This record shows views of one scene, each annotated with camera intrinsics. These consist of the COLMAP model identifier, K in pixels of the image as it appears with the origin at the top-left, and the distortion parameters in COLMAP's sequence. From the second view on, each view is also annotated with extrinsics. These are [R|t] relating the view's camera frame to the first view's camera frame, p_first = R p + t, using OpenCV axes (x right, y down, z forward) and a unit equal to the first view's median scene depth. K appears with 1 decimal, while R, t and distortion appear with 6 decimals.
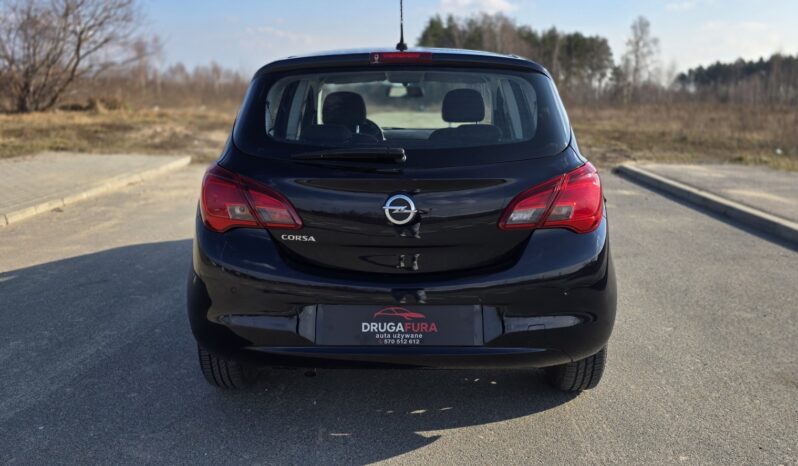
lens RADIAL K [[736.7, 0, 399.0], [0, 736.7, 233.0], [0, 0, 1]] dist [0.168068, -0.254813]
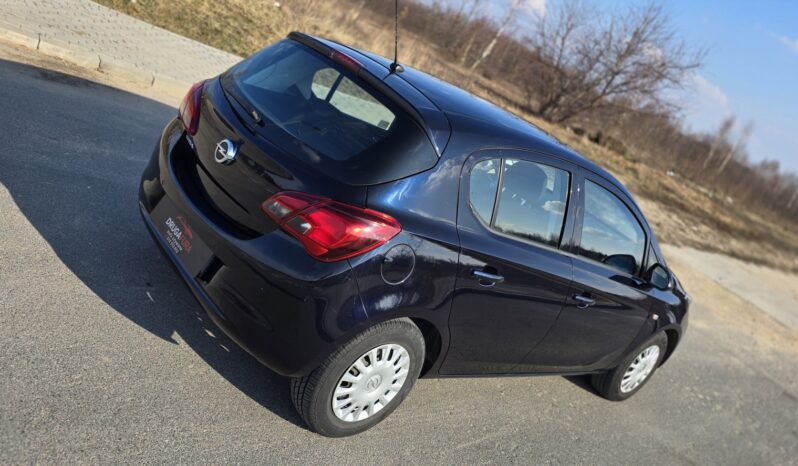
lens RADIAL K [[736.7, 0, 399.0], [0, 736.7, 233.0], [0, 0, 1]] dist [0.168068, -0.254813]
pose [[0.537322, 0.488719, -0.687341, 1.038632], [-0.549902, 0.820941, 0.153831, -0.263430], [0.639447, 0.295314, 0.709858, 0.357744]]
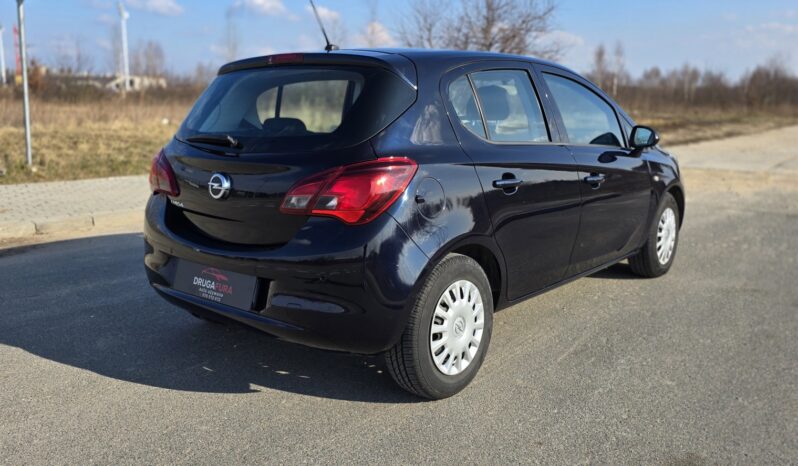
lens RADIAL K [[736.7, 0, 399.0], [0, 736.7, 233.0], [0, 0, 1]] dist [0.168068, -0.254813]
pose [[0.738104, 0.112582, -0.665228, 1.007923], [-0.118621, 0.992275, 0.036315, -0.034805], [0.664178, 0.052106, 0.745757, 0.301657]]
